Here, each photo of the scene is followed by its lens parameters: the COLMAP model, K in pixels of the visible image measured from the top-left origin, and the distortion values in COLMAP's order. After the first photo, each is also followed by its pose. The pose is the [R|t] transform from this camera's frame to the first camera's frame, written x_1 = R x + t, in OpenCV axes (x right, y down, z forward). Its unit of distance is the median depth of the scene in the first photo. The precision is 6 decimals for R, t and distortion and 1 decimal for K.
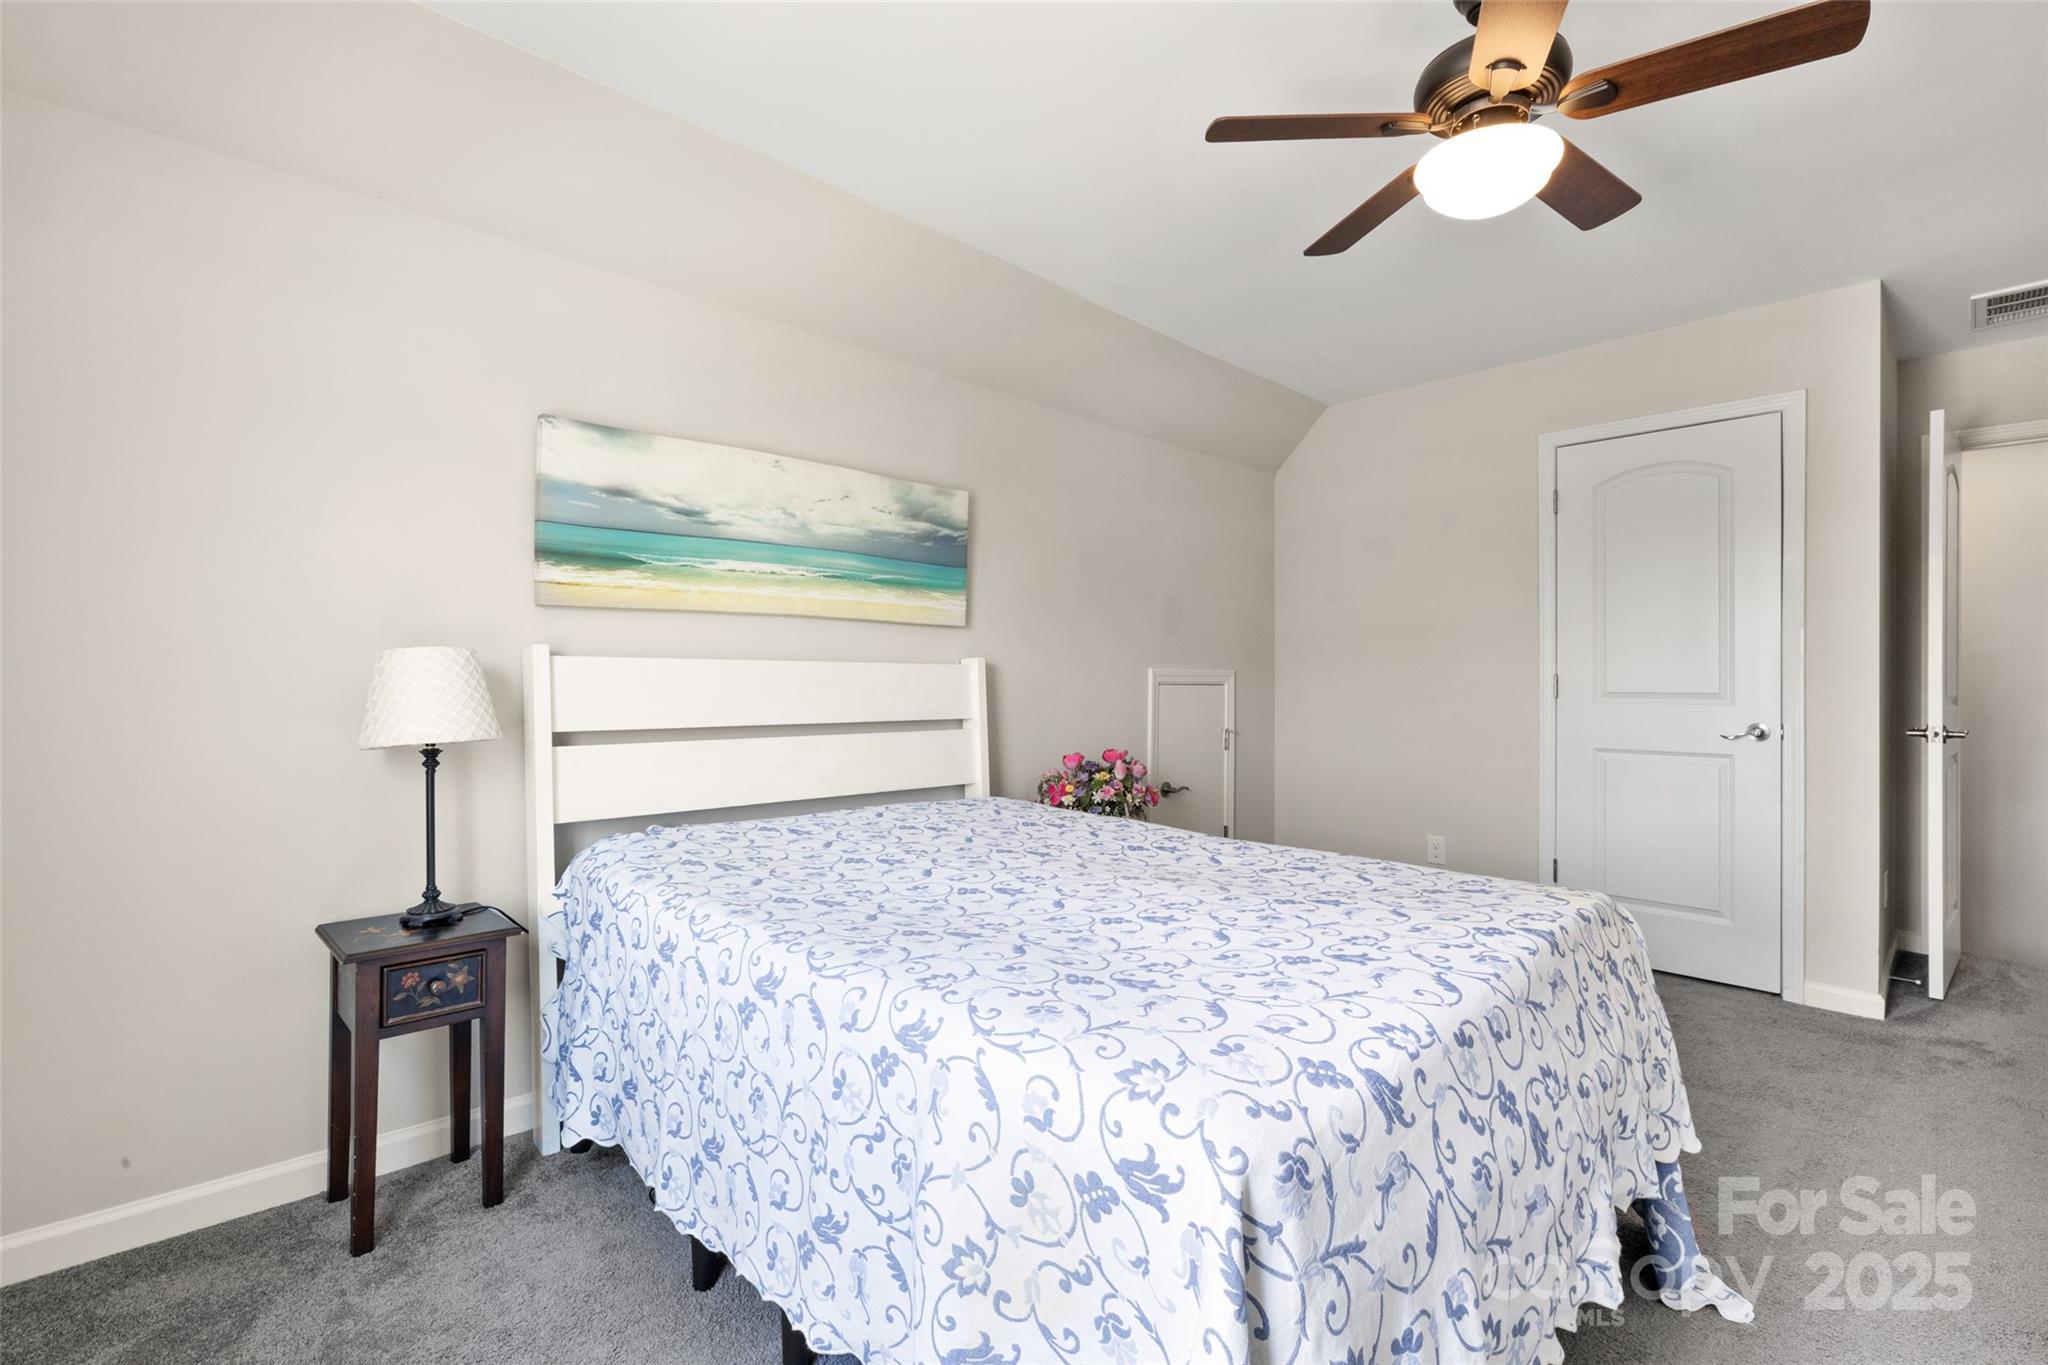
lens RADIAL K [[929.2, 0, 1024.0], [0, 929.2, 676.8], [0, 0, 1]] dist [-0.001905, -0.000098]
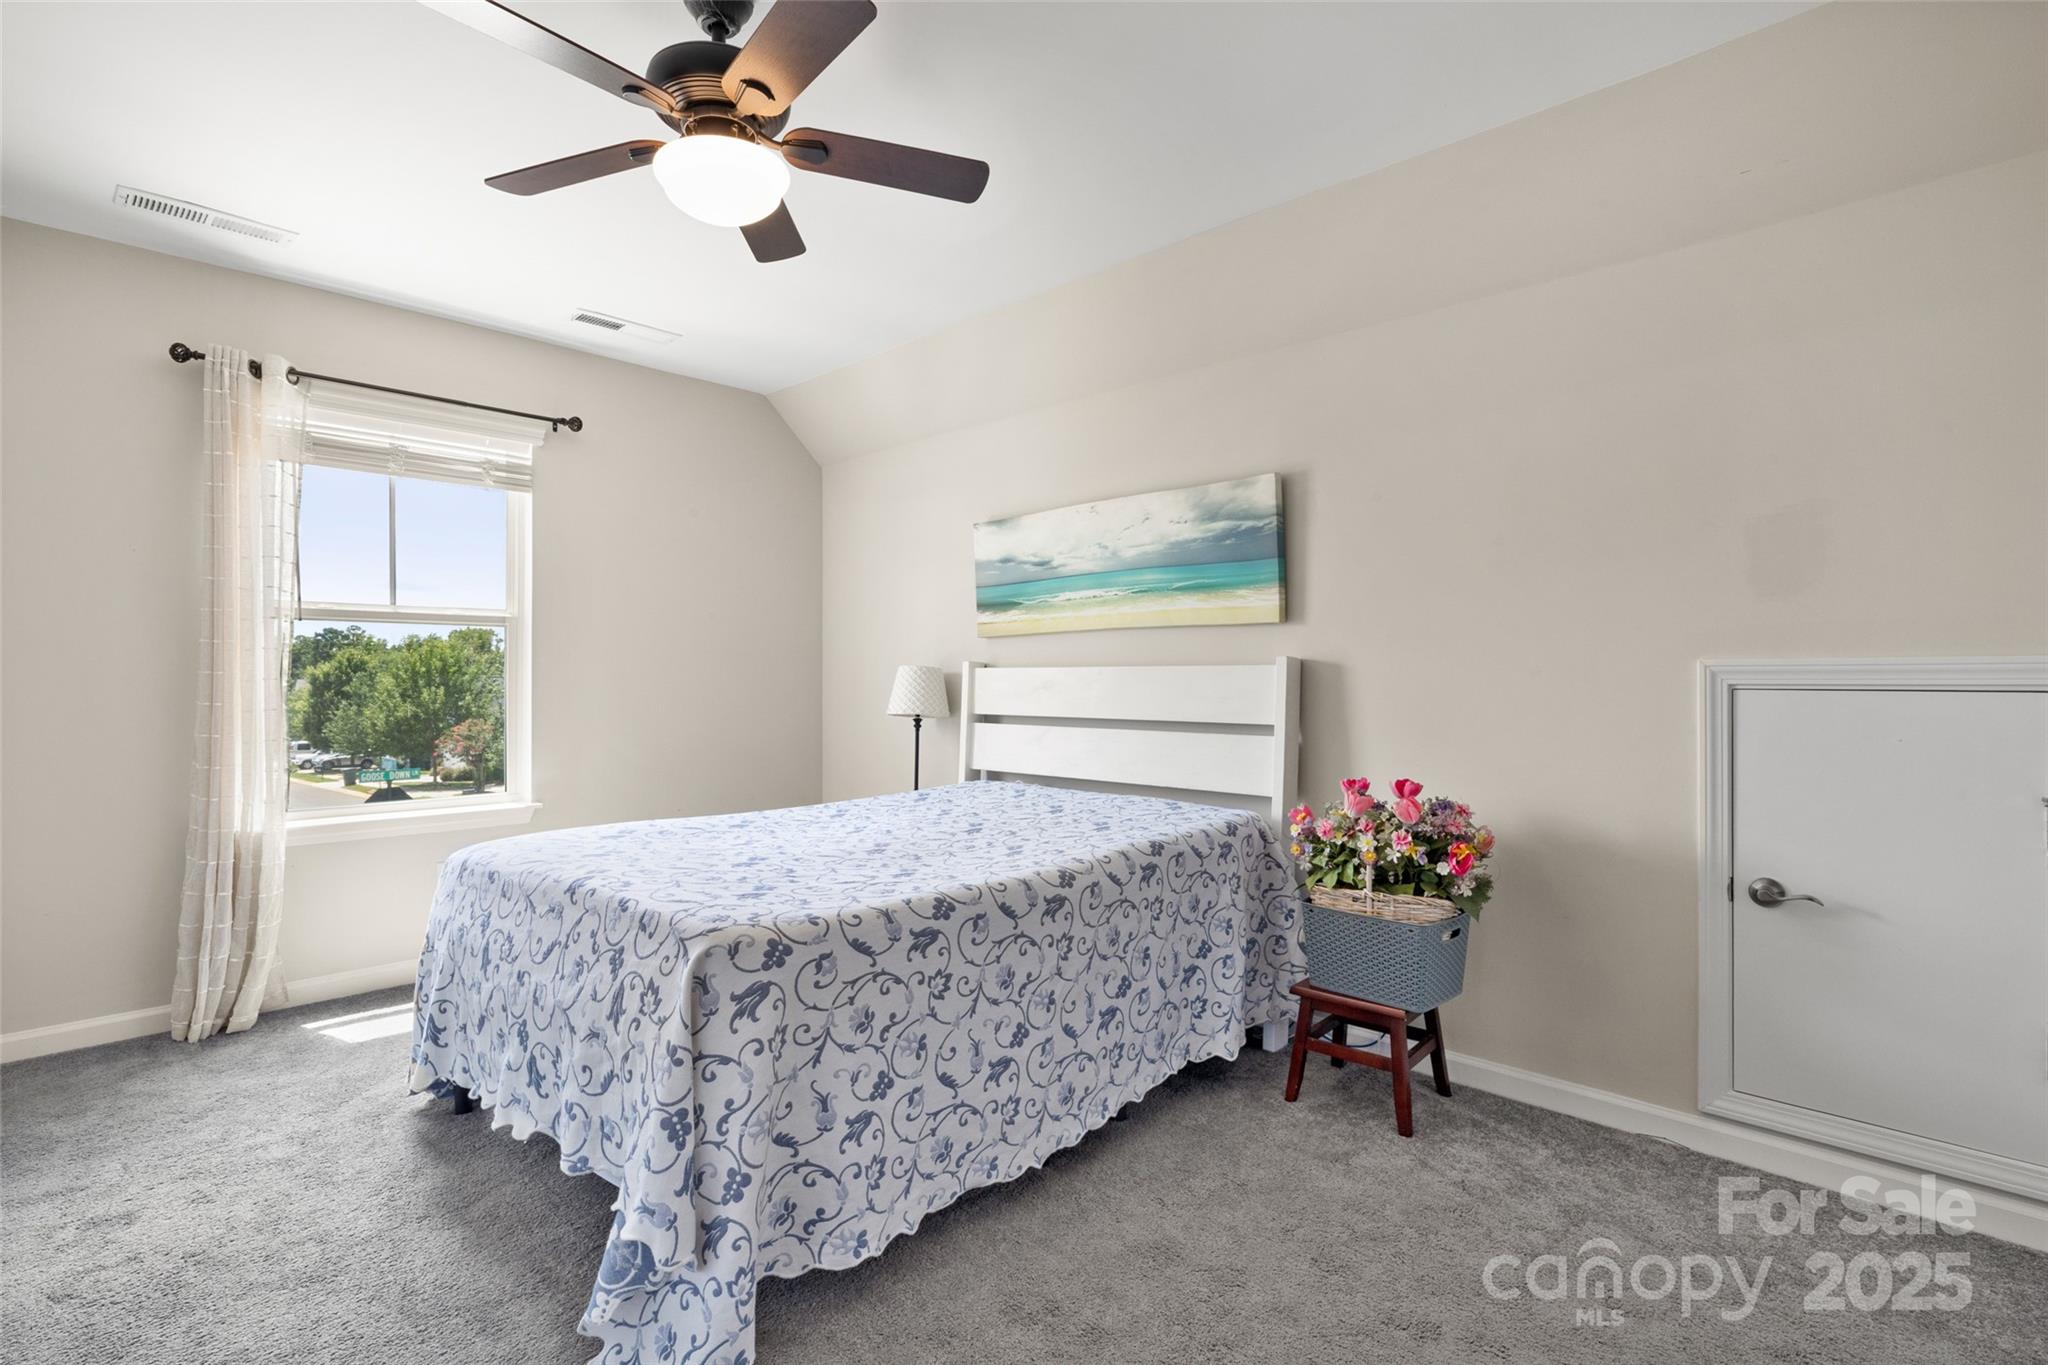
lens RADIAL K [[988.2, 0, 1023.9], [0, 988.2, 686.5], [0, 0, 1]] dist [0.000076, -0.000010]
pose [[0.017830, 0.001796, -0.999839, 1.100677], [0.002060, 0.999996, 0.001833, 0.007081], [0.999839, -0.002092, 0.017826, 0.911181]]
